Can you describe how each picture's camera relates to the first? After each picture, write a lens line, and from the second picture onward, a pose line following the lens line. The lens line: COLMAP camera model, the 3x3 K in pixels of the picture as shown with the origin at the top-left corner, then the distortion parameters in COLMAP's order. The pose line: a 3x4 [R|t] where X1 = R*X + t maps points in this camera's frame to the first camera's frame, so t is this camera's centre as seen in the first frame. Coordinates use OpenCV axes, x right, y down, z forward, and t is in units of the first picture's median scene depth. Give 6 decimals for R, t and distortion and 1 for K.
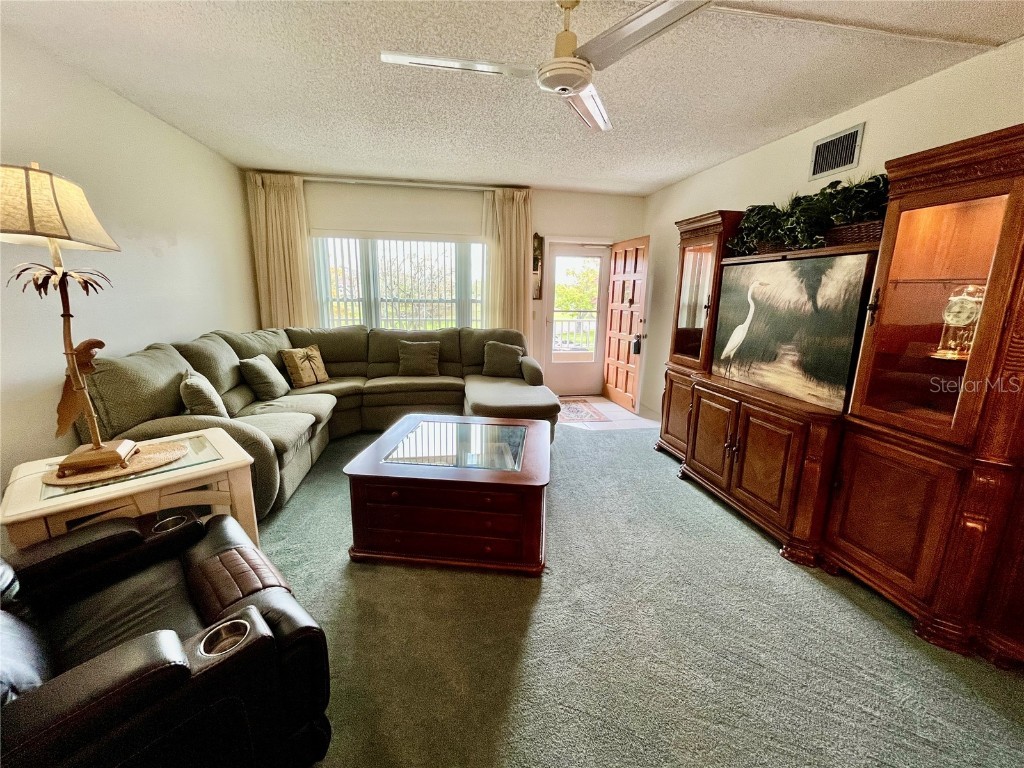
lens RADIAL K [[412.8, 0, 509.6], [0, 412.8, 382.1], [0, 0, 1]] dist [-0.003399, -0.000734]
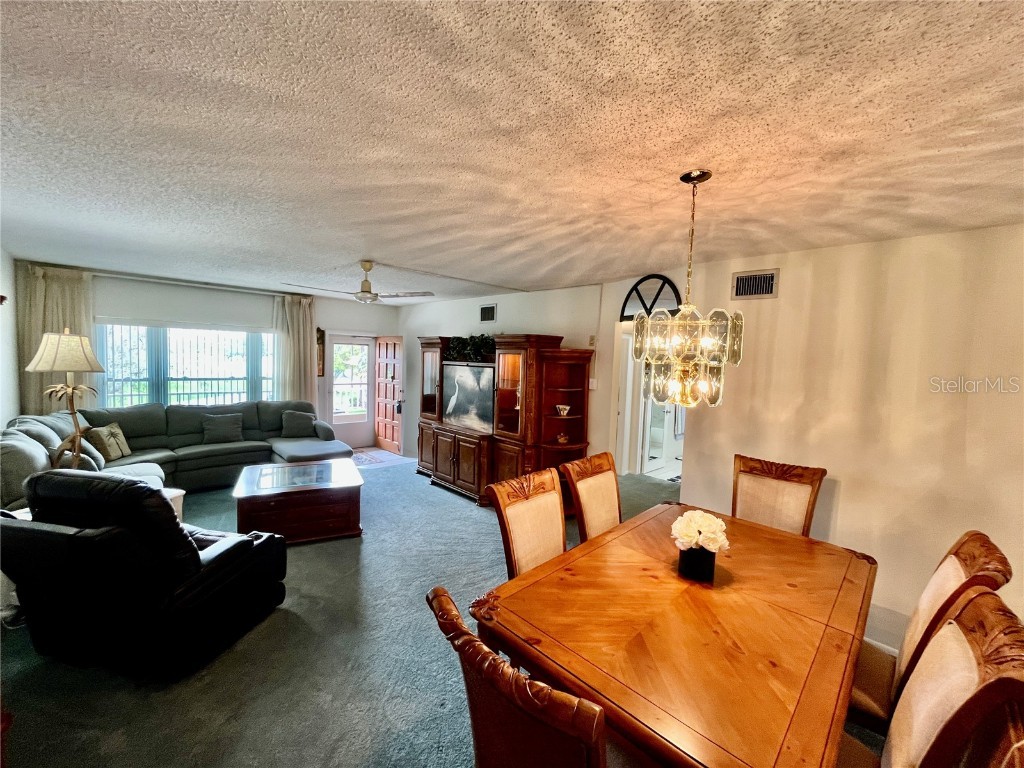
lens RADIAL K [[412.8, 0, 509.6], [0, 412.8, 382.1], [0, 0, 1]] dist [-0.003399, -0.000734]
pose [[0.837692, -0.019528, 0.545794, -0.204717], [0.095939, 0.989082, -0.111859, 0.029145], [-0.537650, 0.146066, 0.830420, -0.564951]]
